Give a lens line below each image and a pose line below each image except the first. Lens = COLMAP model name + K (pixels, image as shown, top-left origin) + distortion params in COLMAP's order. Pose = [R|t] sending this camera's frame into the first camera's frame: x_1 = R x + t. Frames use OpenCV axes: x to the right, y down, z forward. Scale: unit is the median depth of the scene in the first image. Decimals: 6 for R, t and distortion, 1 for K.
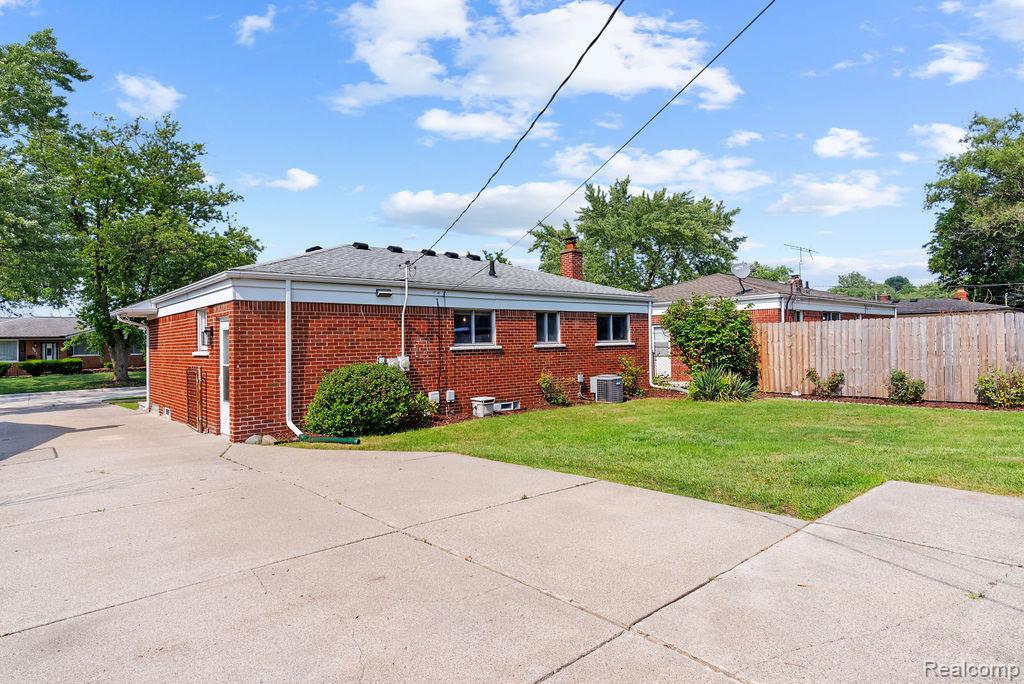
lens RADIAL K [[573.2, 0, 512.0], [0, 573.2, 342.0], [0, 0, 1]] dist [-0.003747, 0.000006]
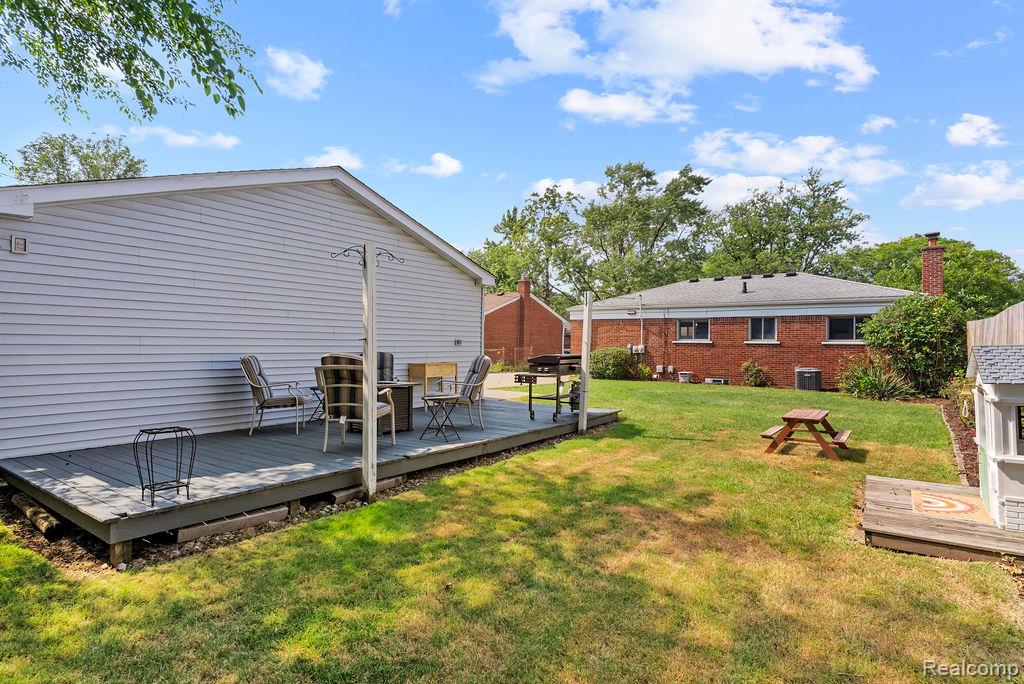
lens RADIAL K [[525.1, 0, 512.0], [0, 525.1, 342.0], [0, 0, 1]] dist [0.000514, -0.040265]
pose [[0.208345, 0.022099, -0.977806, 1.214852], [-0.013617, 0.999713, 0.019692, -0.011363], [0.977961, 0.009212, 0.208586, 0.177078]]
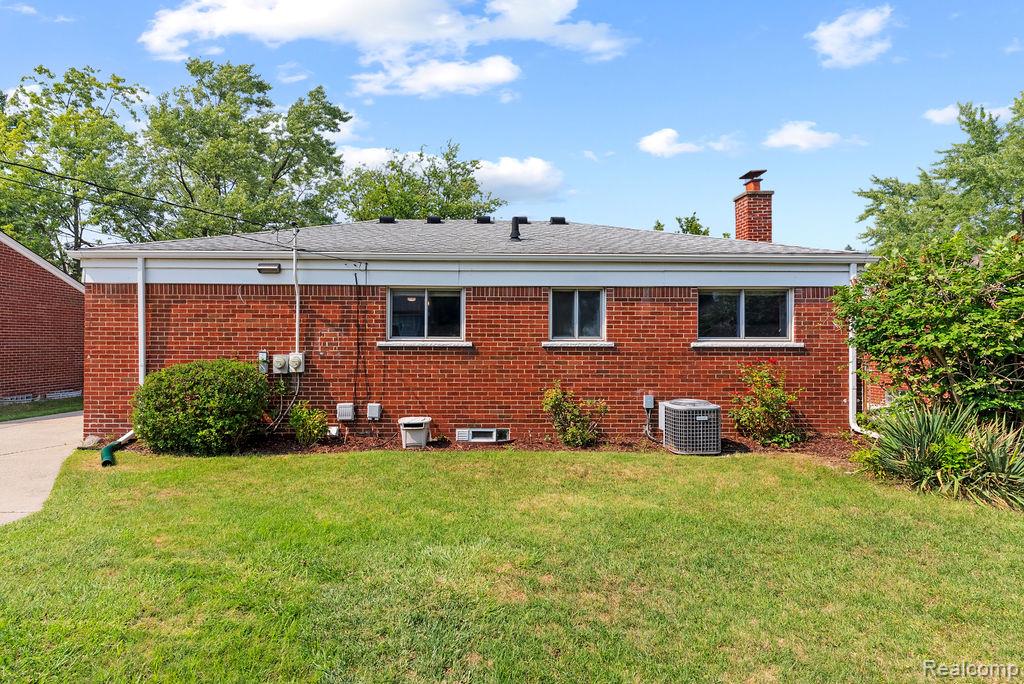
lens RADIAL K [[529.3, 0, 464.5], [0, 529.3, 336.7], [0, 0, 1]] dist [0.013105, 0.000946]
pose [[0.761241, 0.017615, -0.648230, 0.359253], [-0.017115, 0.999829, 0.007071, -0.003385], [0.648243, 0.005711, 0.761412, 0.519575]]
